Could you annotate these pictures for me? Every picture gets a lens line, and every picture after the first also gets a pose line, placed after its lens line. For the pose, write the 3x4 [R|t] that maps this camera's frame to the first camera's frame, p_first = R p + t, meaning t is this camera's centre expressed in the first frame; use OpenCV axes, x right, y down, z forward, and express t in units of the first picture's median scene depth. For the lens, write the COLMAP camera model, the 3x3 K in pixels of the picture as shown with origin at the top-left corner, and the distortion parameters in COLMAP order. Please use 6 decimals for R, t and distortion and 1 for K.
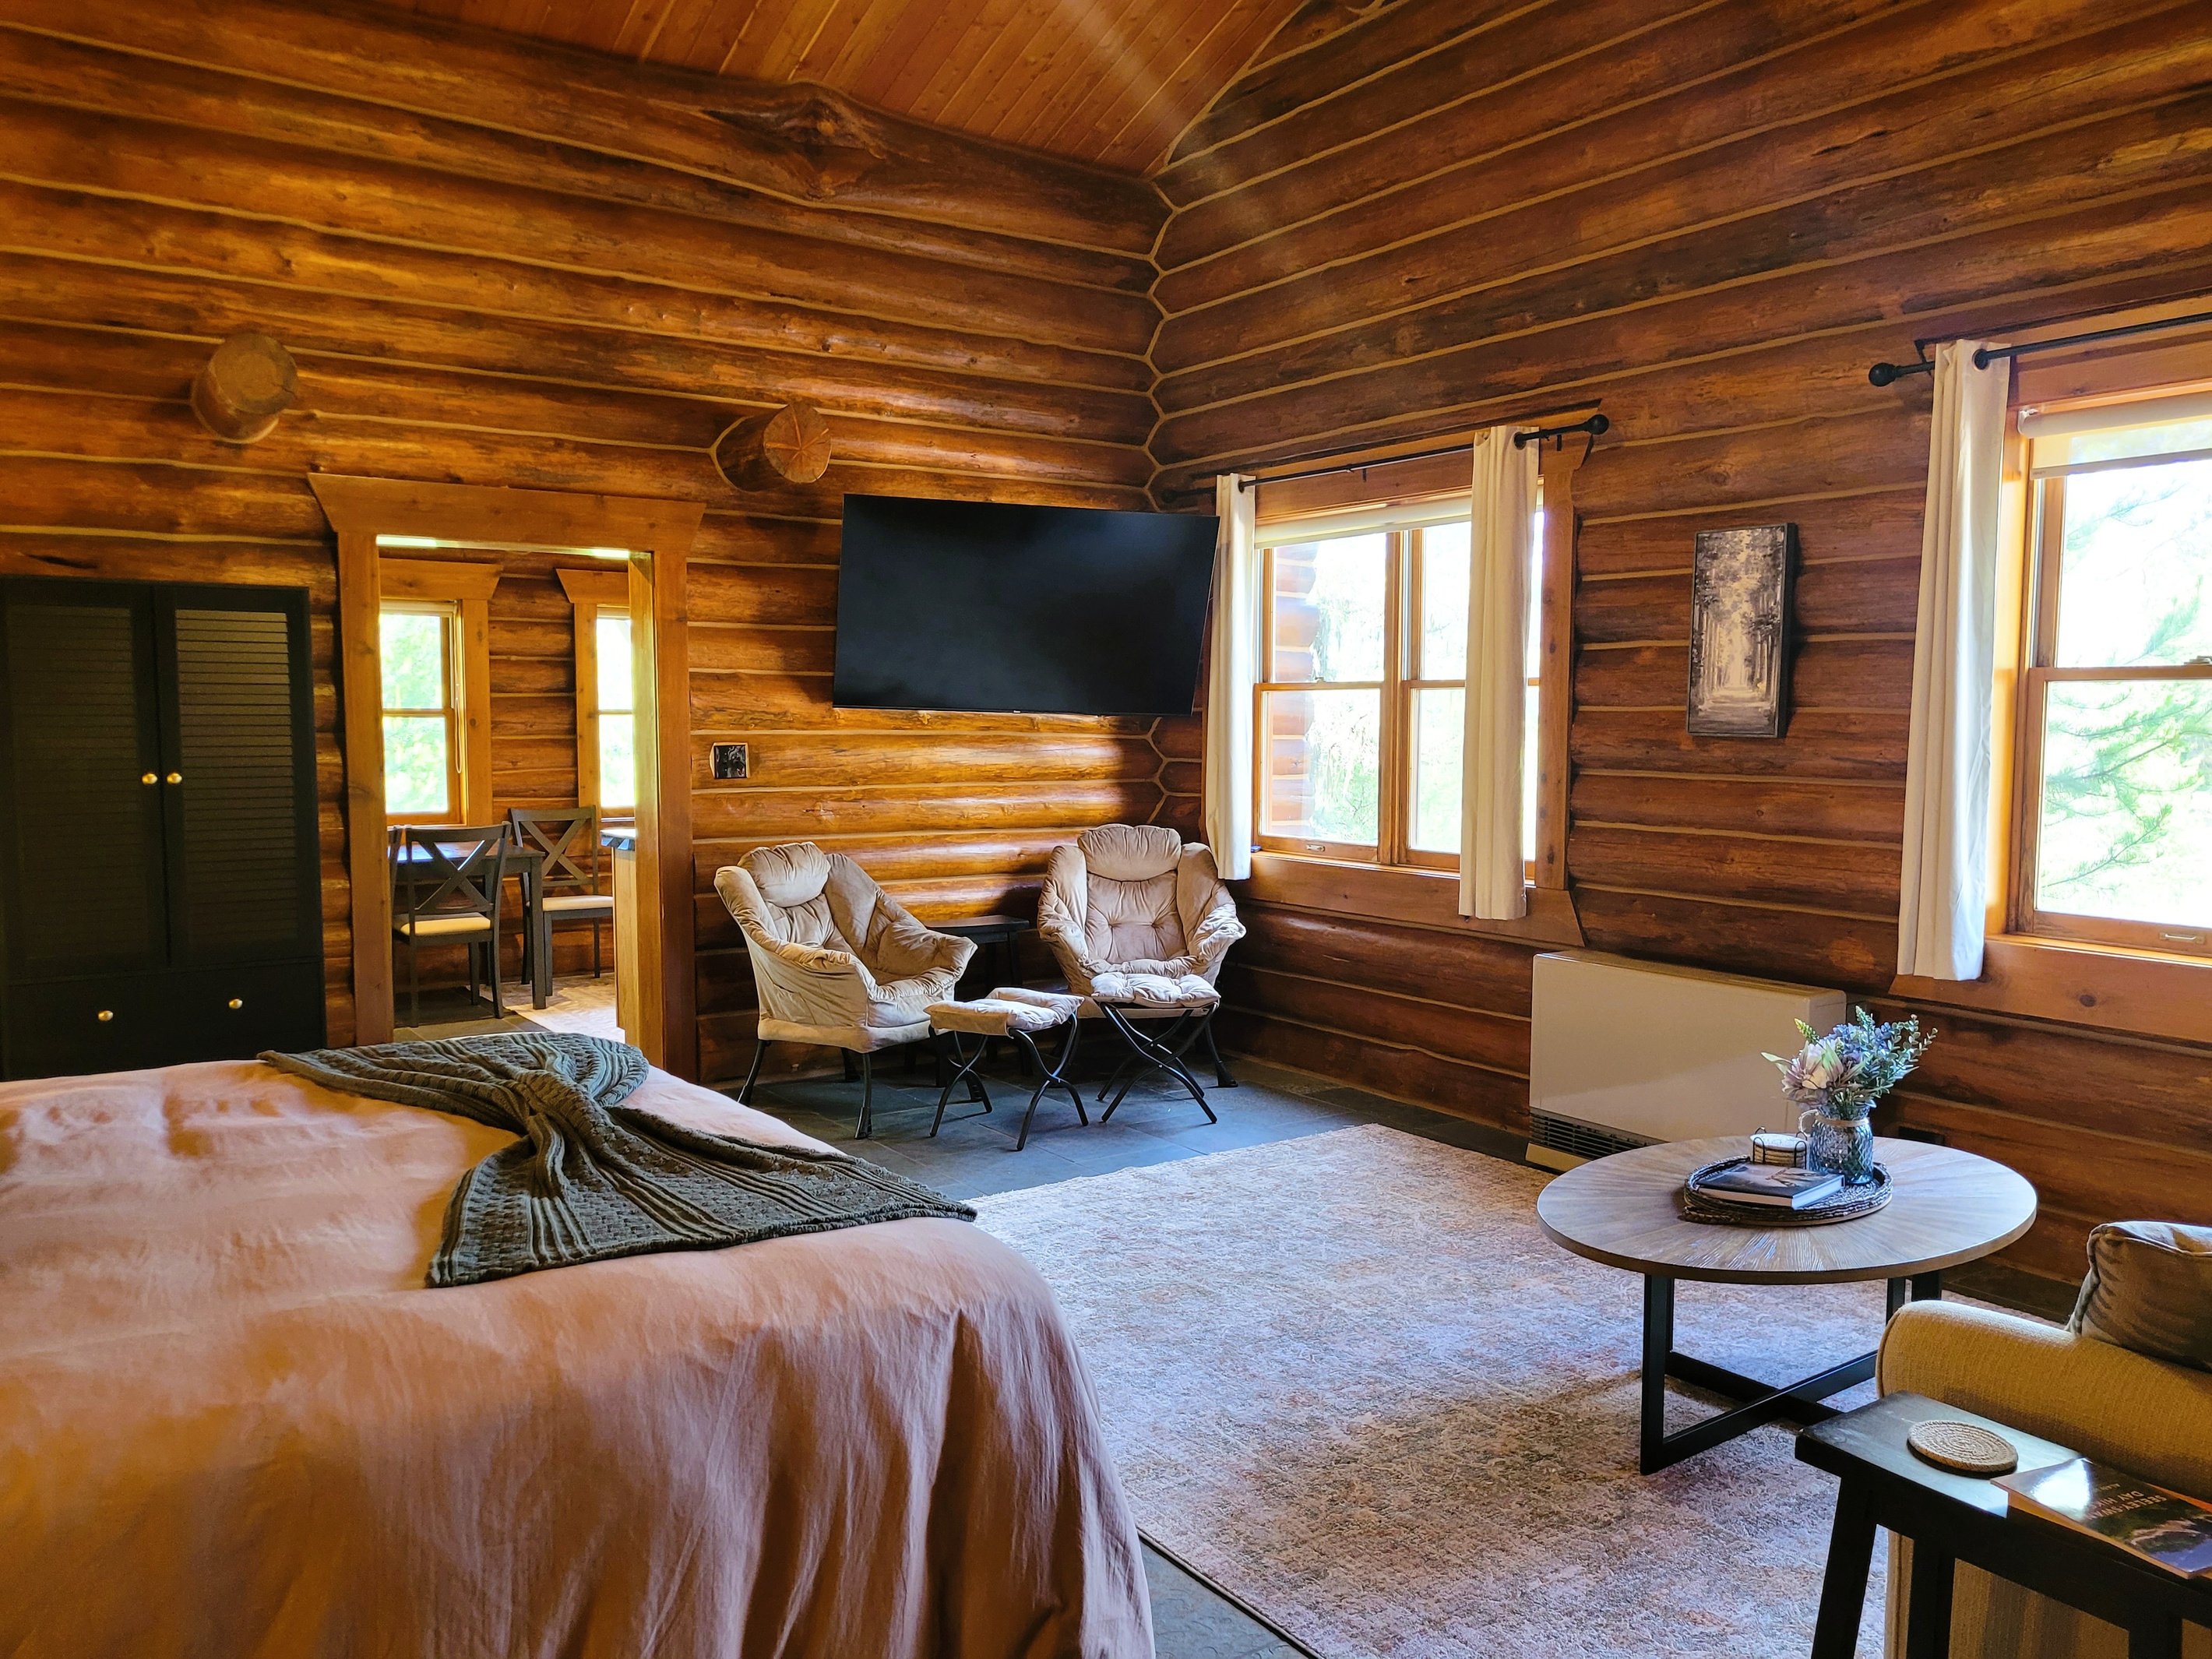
lens RADIAL K [[1657.5, 0, 1108.1], [0, 1657.5, 838.2], [0, 0, 1]] dist [0.033216, -0.000466]
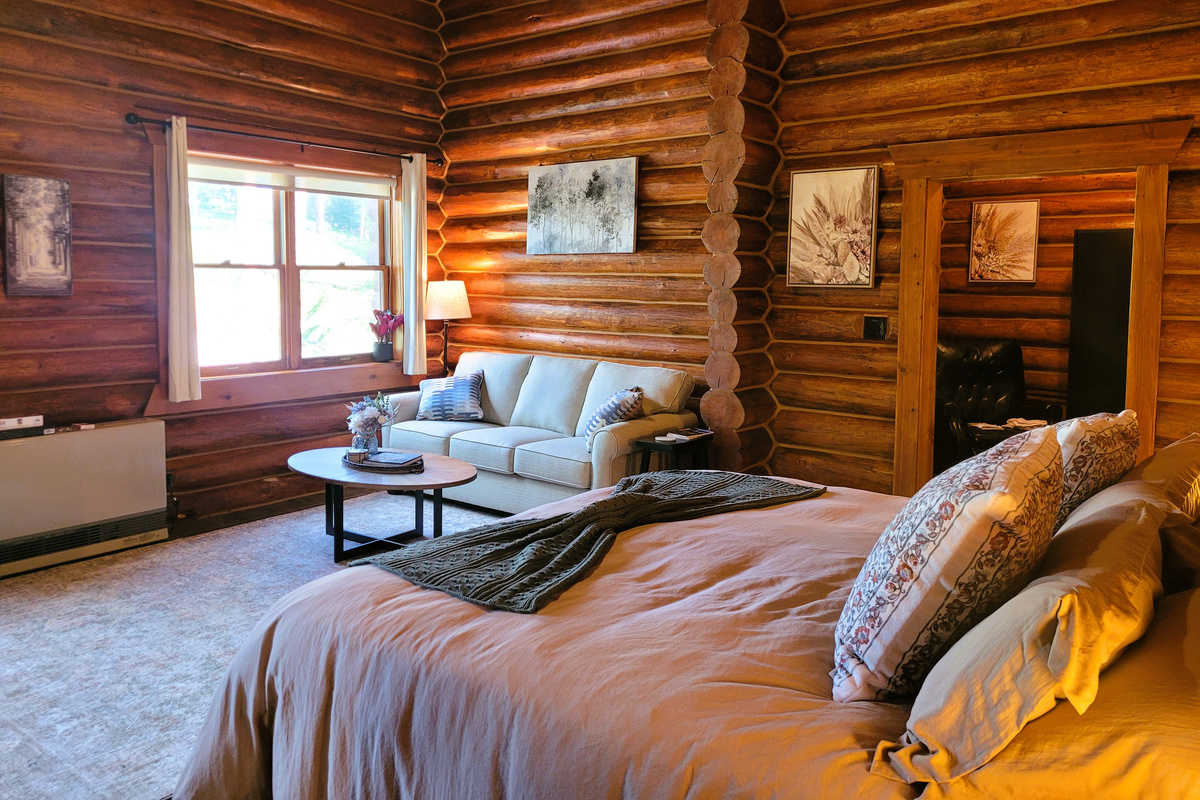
lens RADIAL K [[889.4, 0, 600.9], [0, 889.4, 398.7], [0, 0, 1]] dist [0.002312, 0.002223]
pose [[-0.287138, -0.127787, 0.949327, -0.726834], [0.069769, 0.985639, 0.153777, -0.057856], [-0.955345, 0.110389, -0.274099, 0.716548]]
